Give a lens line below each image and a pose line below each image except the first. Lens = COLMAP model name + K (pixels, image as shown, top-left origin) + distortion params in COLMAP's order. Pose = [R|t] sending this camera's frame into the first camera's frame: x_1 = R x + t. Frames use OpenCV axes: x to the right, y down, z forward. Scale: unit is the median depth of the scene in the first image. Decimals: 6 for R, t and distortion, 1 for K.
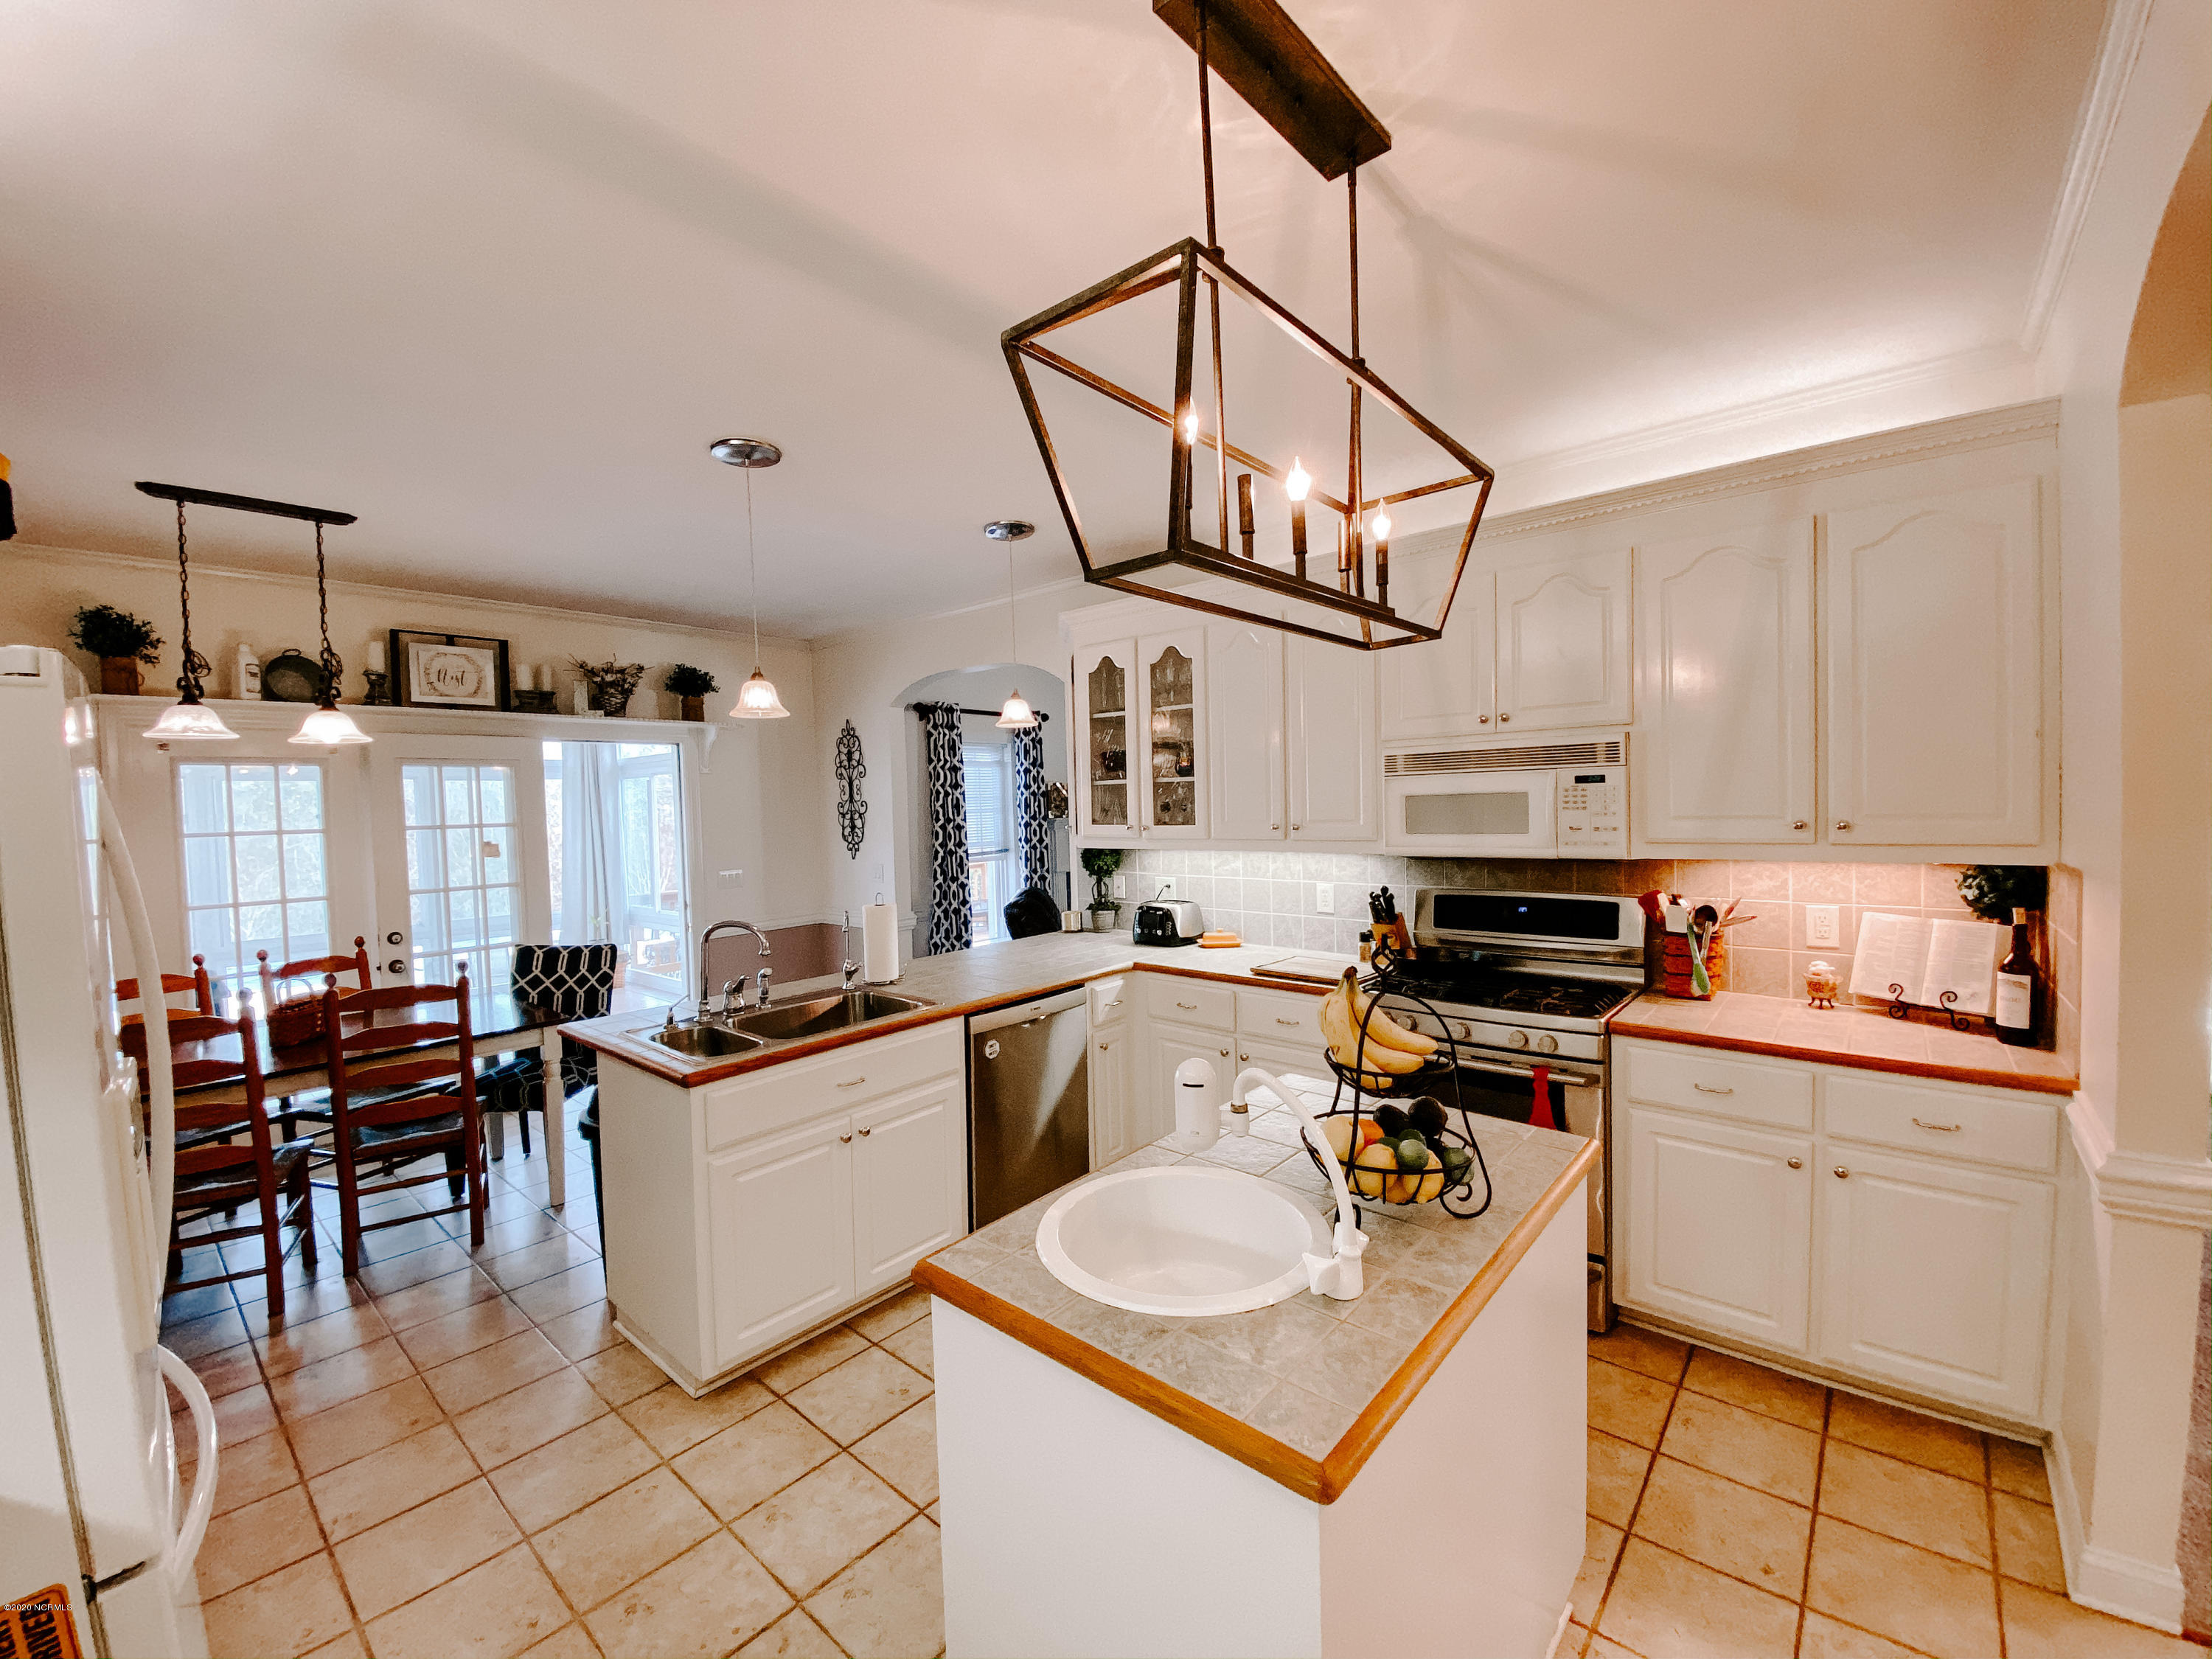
lens RADIAL K [[899.1, 0, 1099.8], [0, 899.1, 836.7], [0, 0, 1]] dist [0.003520, -0.008967]
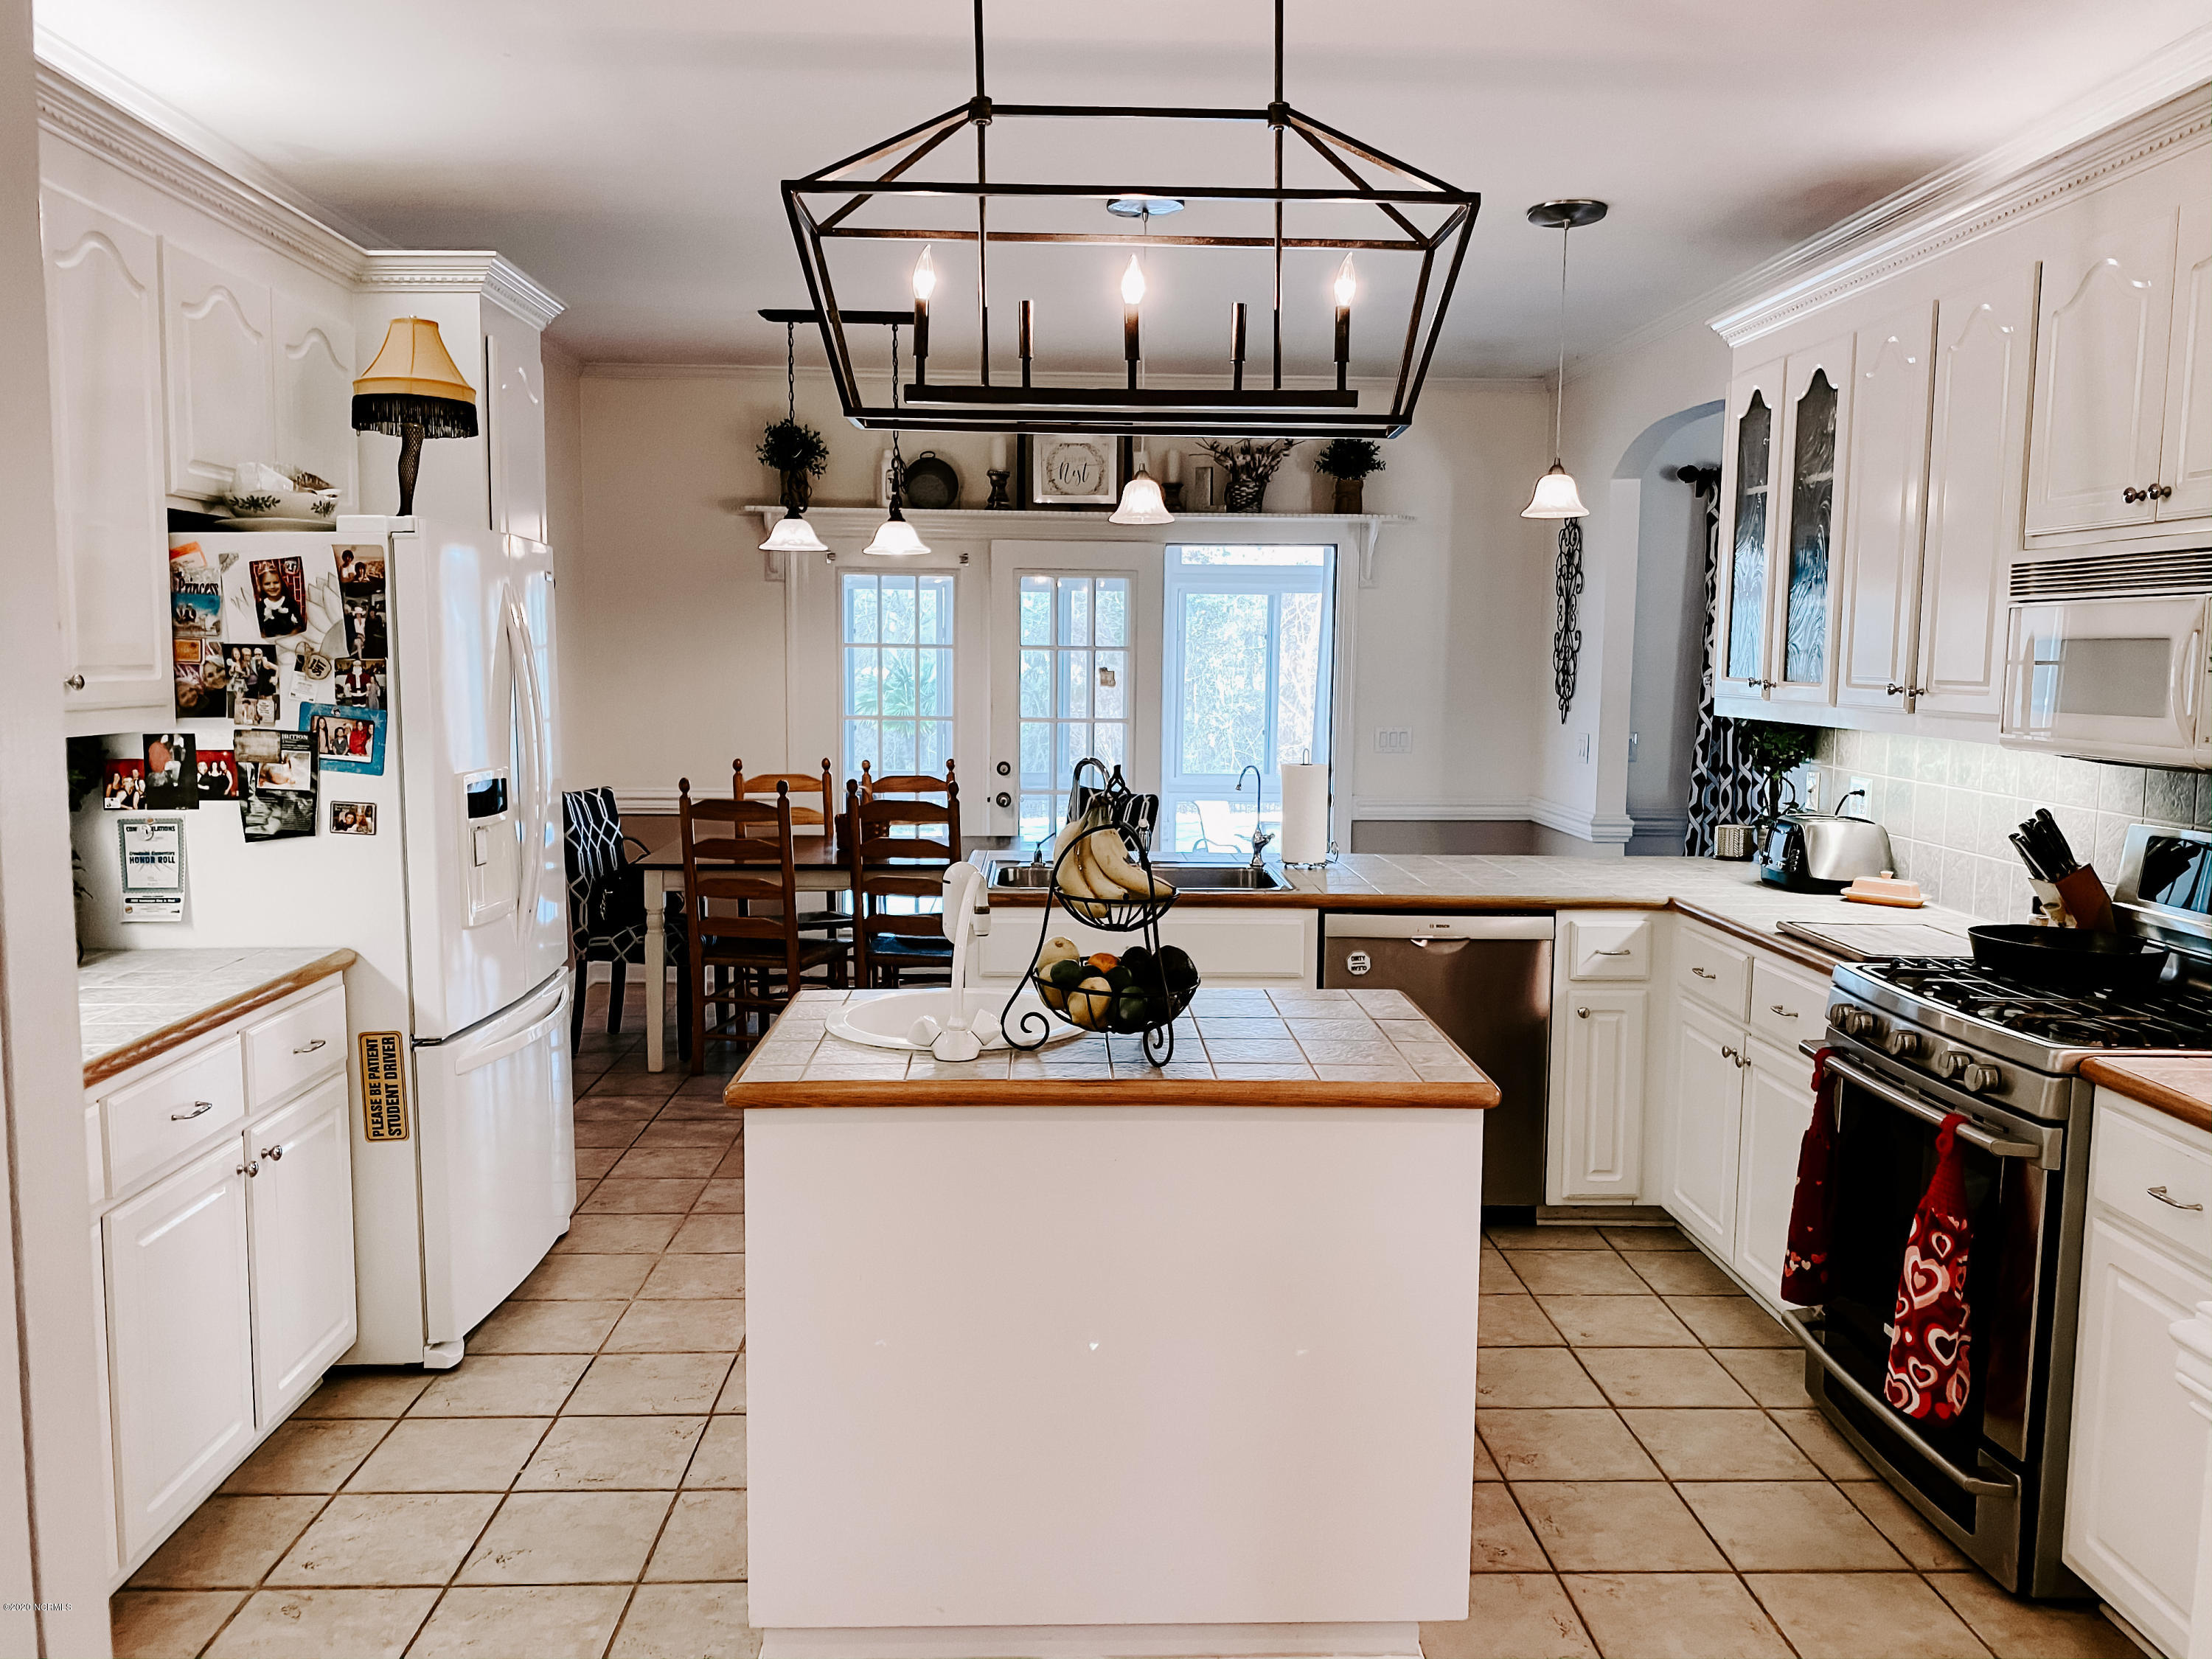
lens RADIAL K [[1650.8, 0, 1089.6], [0, 1650.8, 808.4], [0, 0, 1]] dist [0.091476, -0.001545]
pose [[0.677236, 0.105982, -0.728093, 0.544238], [-0.058230, 0.994188, 0.090552, -0.003049], [0.733458, -0.018928, 0.679471, -0.076396]]
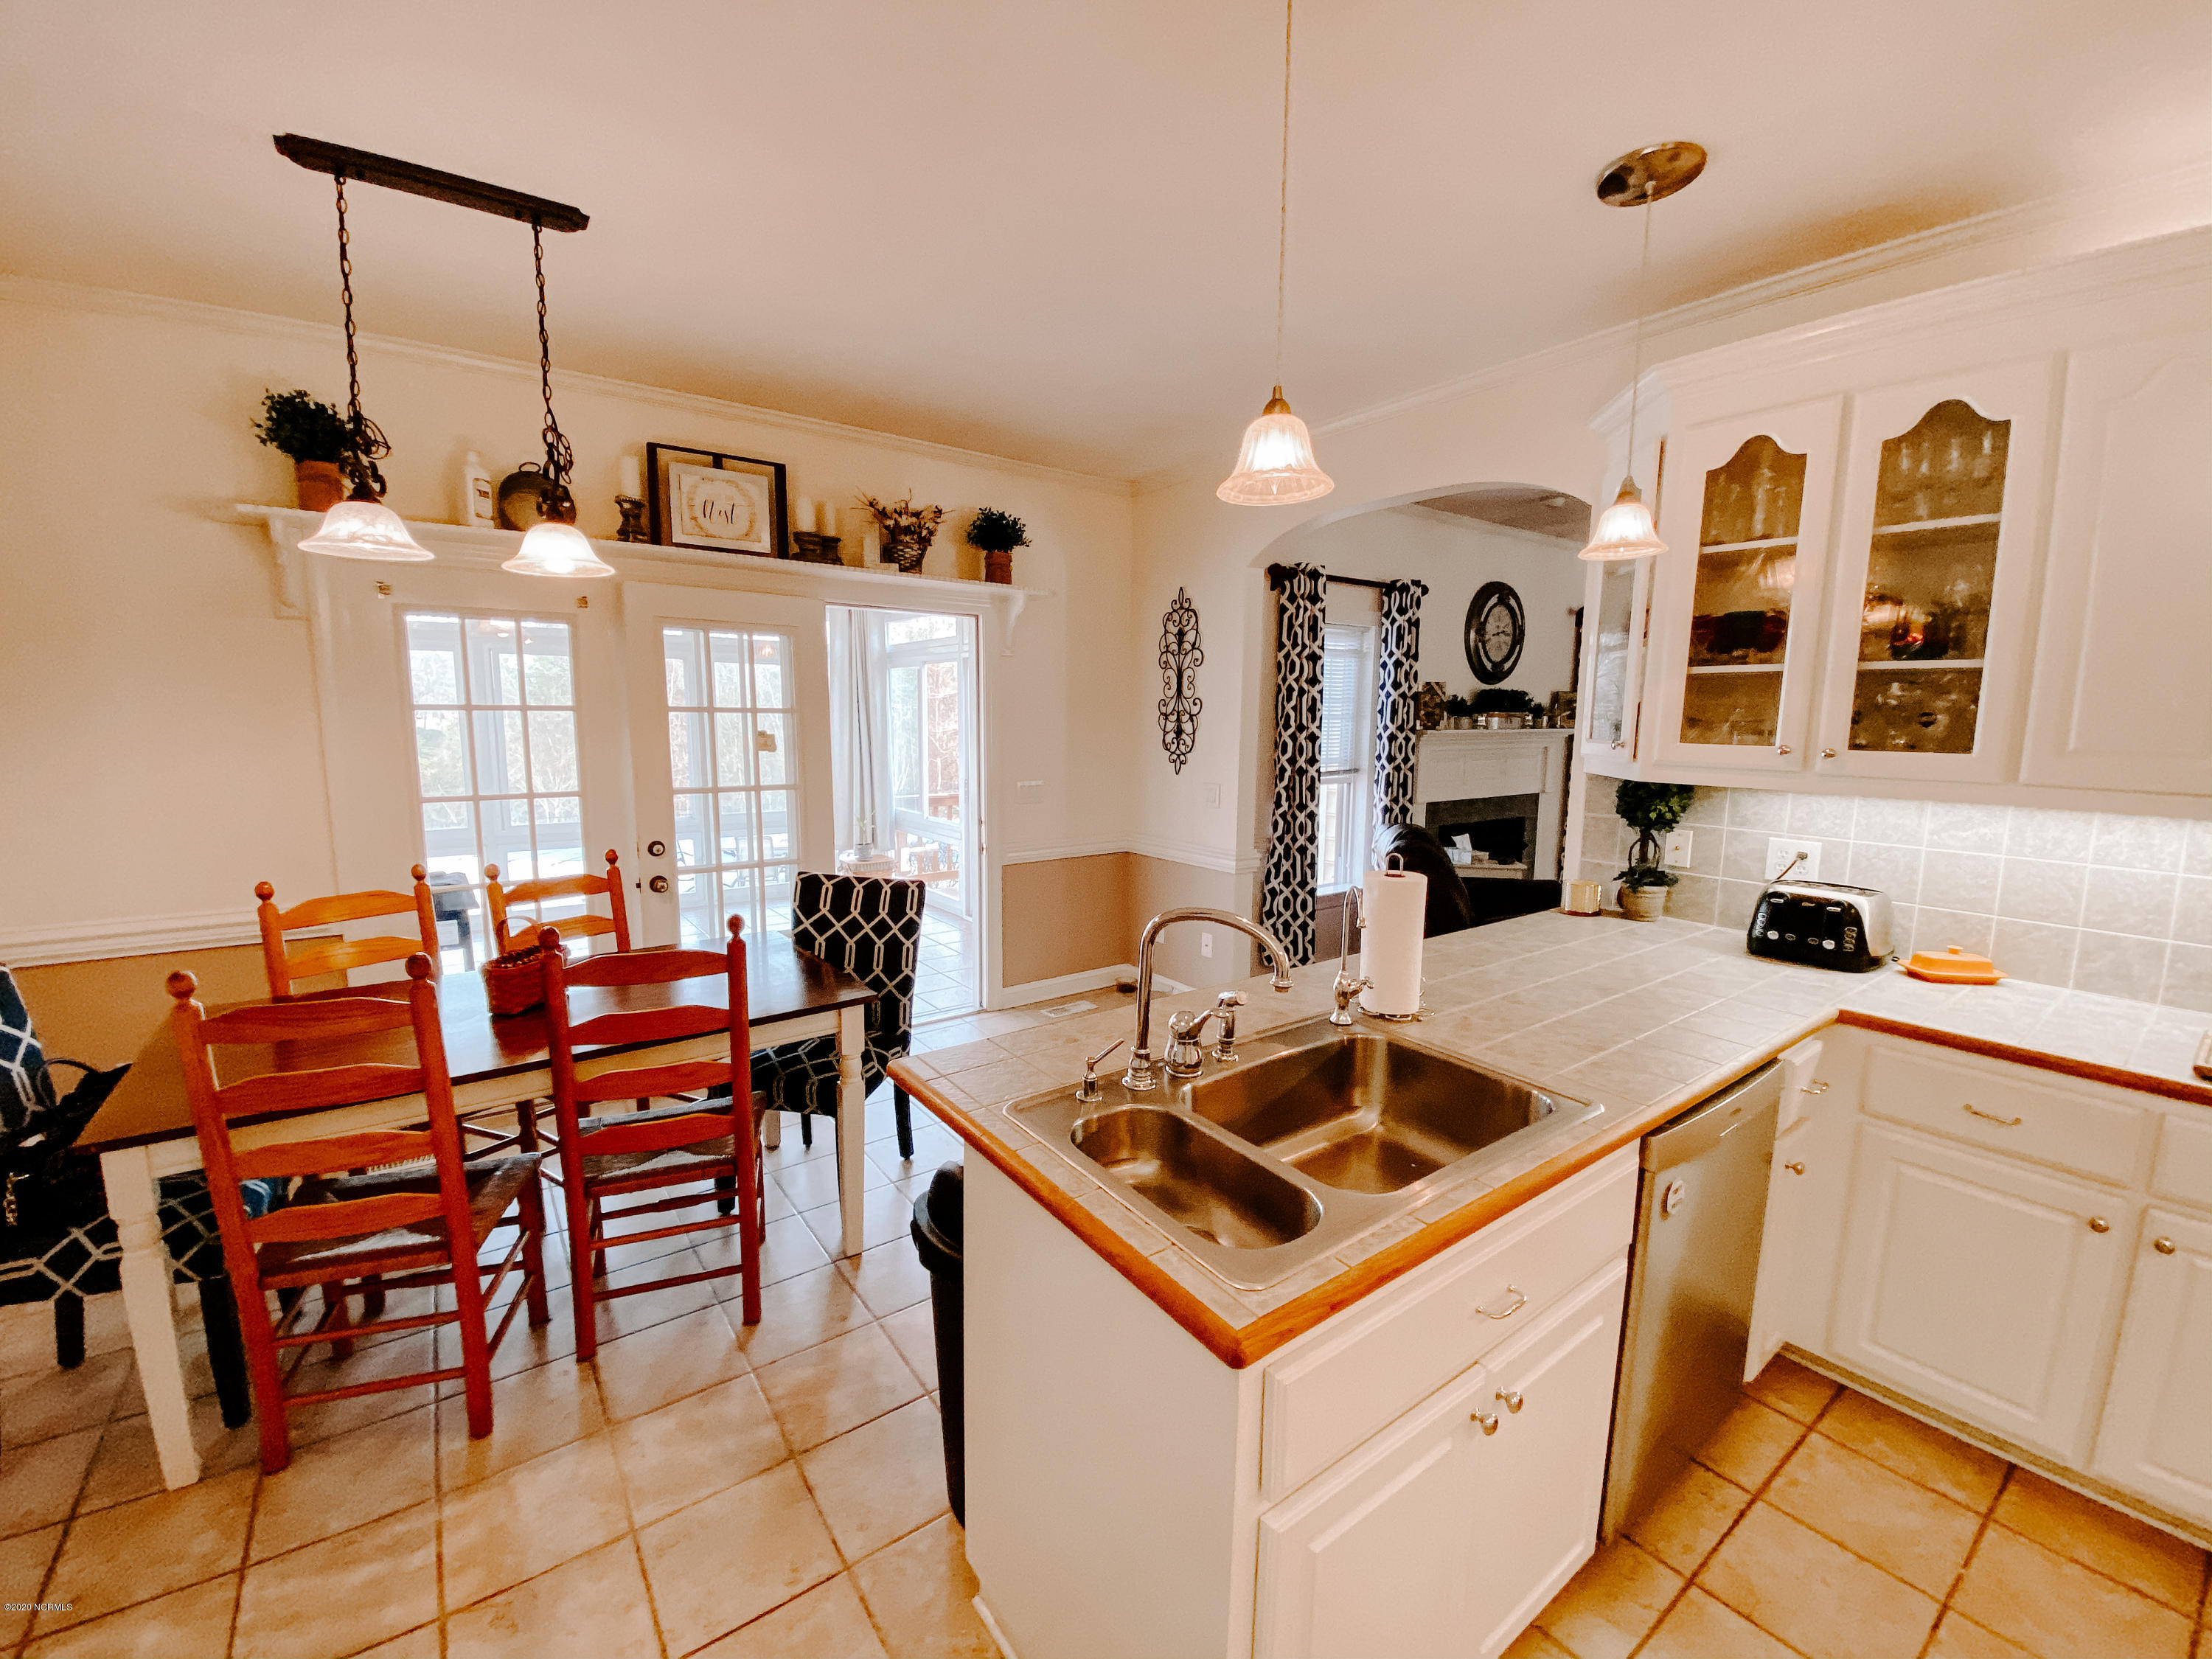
lens RADIAL K [[899.1, 0, 1098.7], [0, 899.1, 838.8], [0, 0, 1]] dist [0.003520, -0.008967]
pose [[0.972773, 0.067051, -0.221849, -0.253868], [-0.043930, 0.993227, 0.107565, 0.001493], [0.227559, -0.094890, 0.969130, 0.353030]]
